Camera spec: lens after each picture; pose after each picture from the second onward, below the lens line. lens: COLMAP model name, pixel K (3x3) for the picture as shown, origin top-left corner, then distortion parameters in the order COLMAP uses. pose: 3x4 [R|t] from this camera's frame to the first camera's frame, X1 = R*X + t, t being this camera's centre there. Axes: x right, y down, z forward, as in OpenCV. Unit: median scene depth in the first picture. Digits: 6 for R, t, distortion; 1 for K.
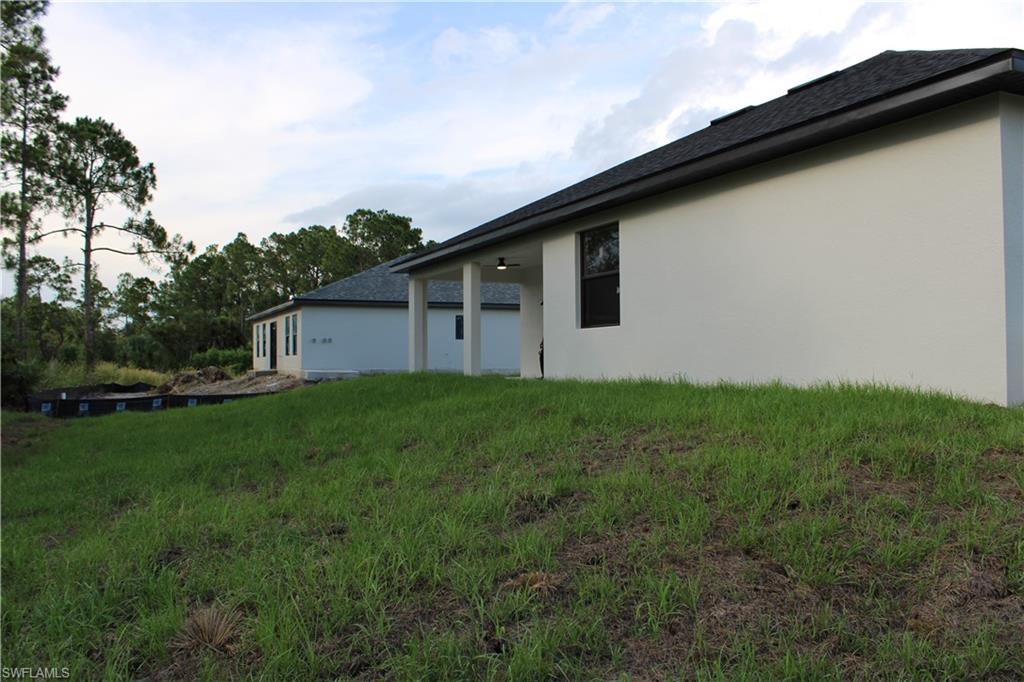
lens RADIAL K [[856.0, 0, 513.7], [0, 856.0, 344.2], [0, 0, 1]] dist [-0.164850, 0.147189]
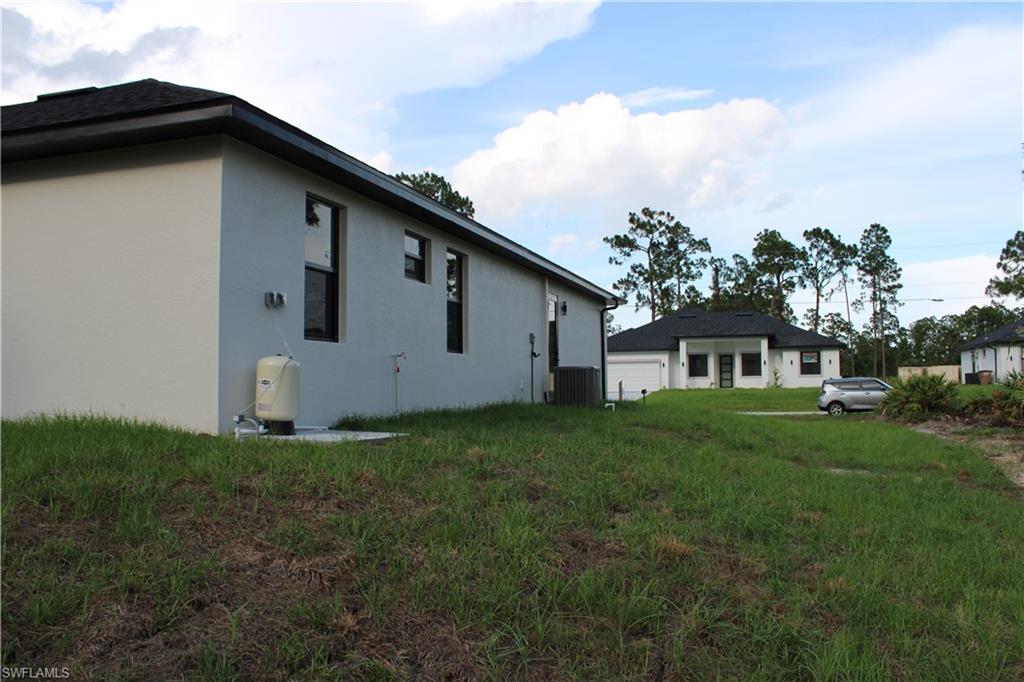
lens RADIAL K [[856.0, 0, 513.7], [0, 856.0, 344.2], [0, 0, 1]] dist [-0.164850, 0.147189]
pose [[0.681843, 0.032318, 0.730784, 0.066178], [-0.007997, 0.999293, -0.036731, -0.002495], [-0.731455, 0.019200, 0.681619, 0.002303]]
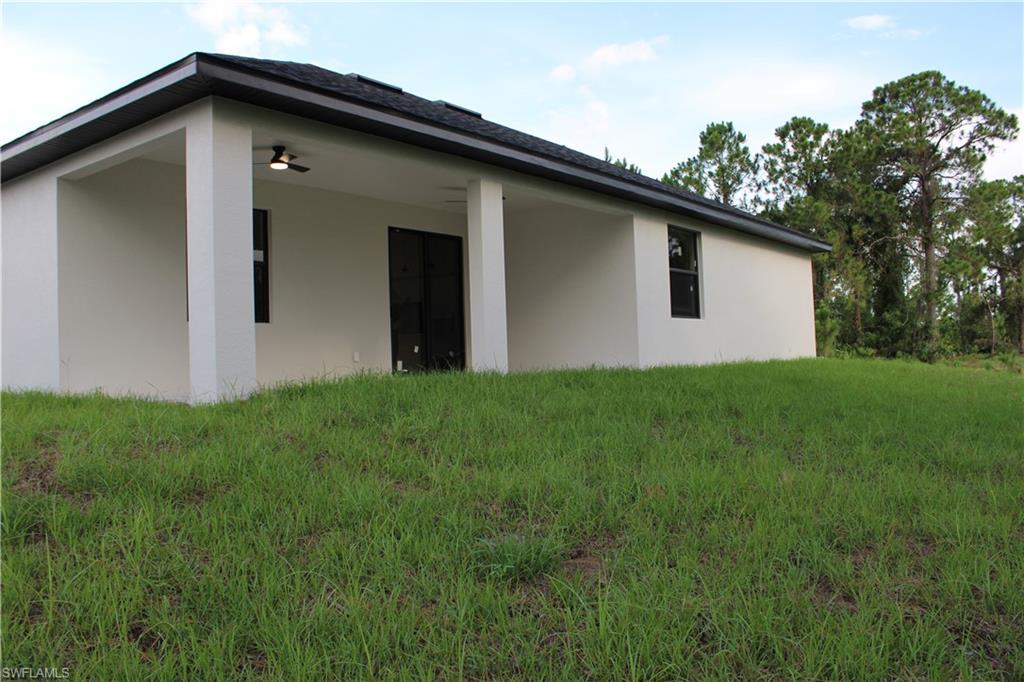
lens RADIAL K [[856.0, 0, 513.7], [0, 856.0, 344.2], [0, 0, 1]] dist [-0.164850, 0.147189]
pose [[-0.474291, 0.043634, 0.879286, -1.157139], [0.020154, 0.999047, -0.038706, 0.079092], [-0.880137, -0.000637, -0.474719, 2.604450]]
